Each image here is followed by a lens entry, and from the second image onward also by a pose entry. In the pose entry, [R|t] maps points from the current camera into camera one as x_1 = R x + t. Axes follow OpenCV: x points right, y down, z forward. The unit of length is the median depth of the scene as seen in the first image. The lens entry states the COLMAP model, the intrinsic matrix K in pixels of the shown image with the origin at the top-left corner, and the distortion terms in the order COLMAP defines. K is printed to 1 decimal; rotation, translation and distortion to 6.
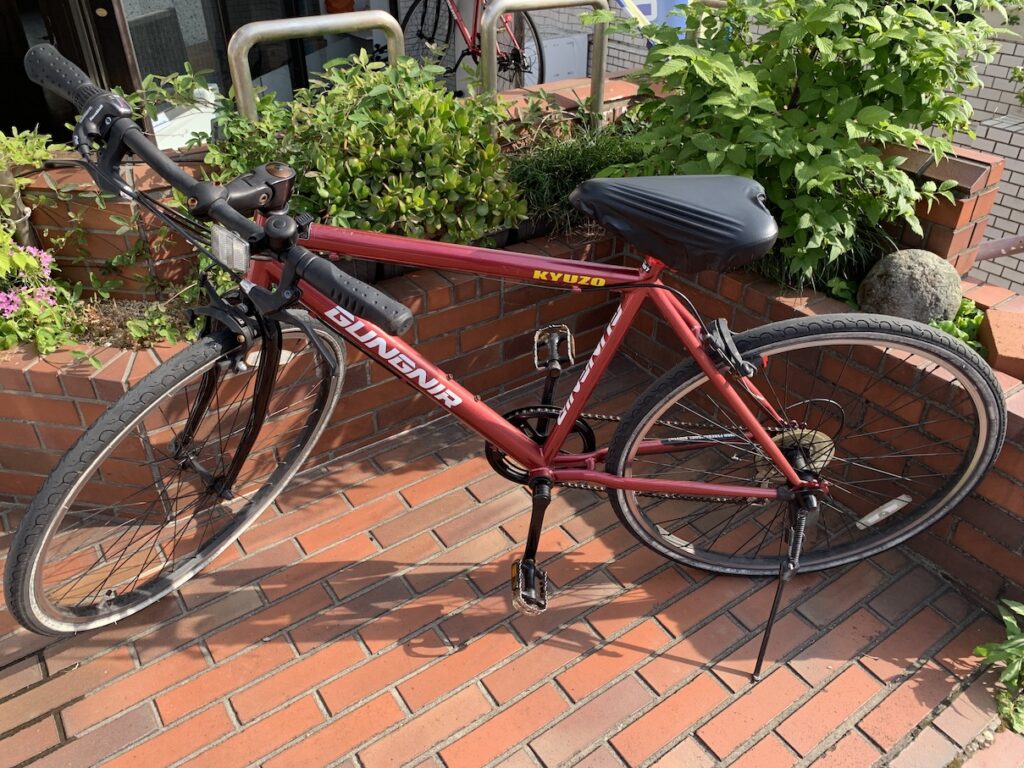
lens RADIAL K [[787.6, 0, 513.0], [0, 787.6, 380.7], [0, 0, 1]] dist [0.008625, -0.014080]
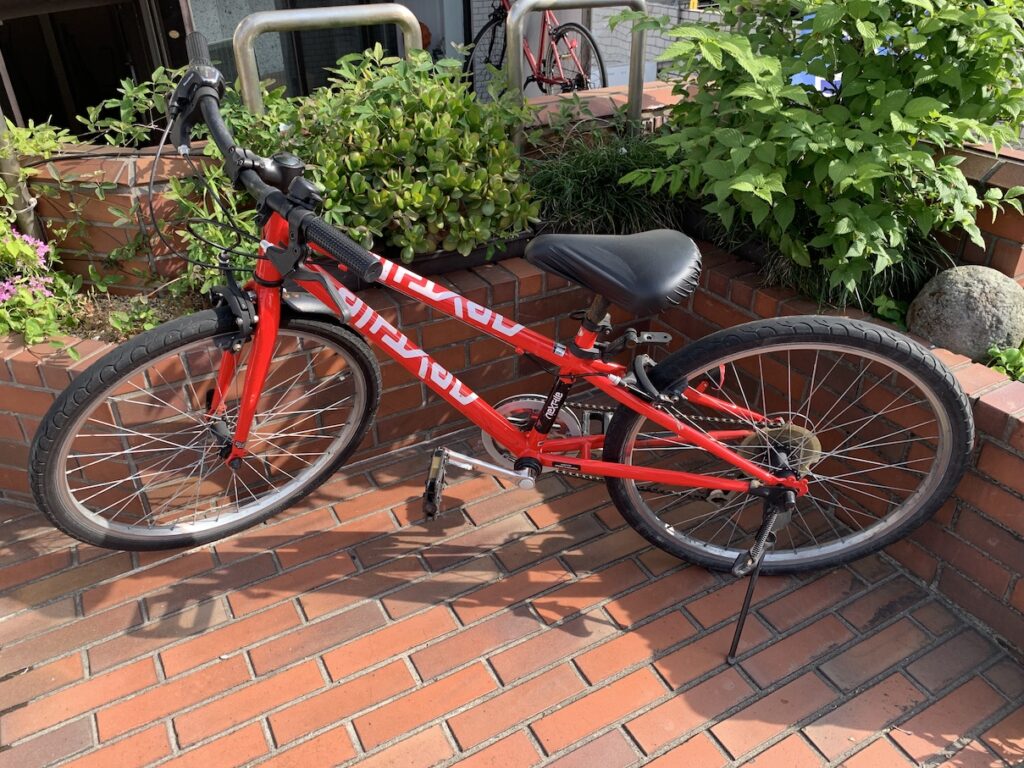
lens RADIAL K [[787.6, 0, 512.7], [0, 787.6, 384.3], [0, 0, 1]] dist [0.008625, -0.014080]
pose [[0.994728, 0.041706, -0.093689, 0.089045], [-0.045485, 0.998220, -0.038571, 0.025444], [0.091914, 0.042629, 0.994854, 0.086374]]
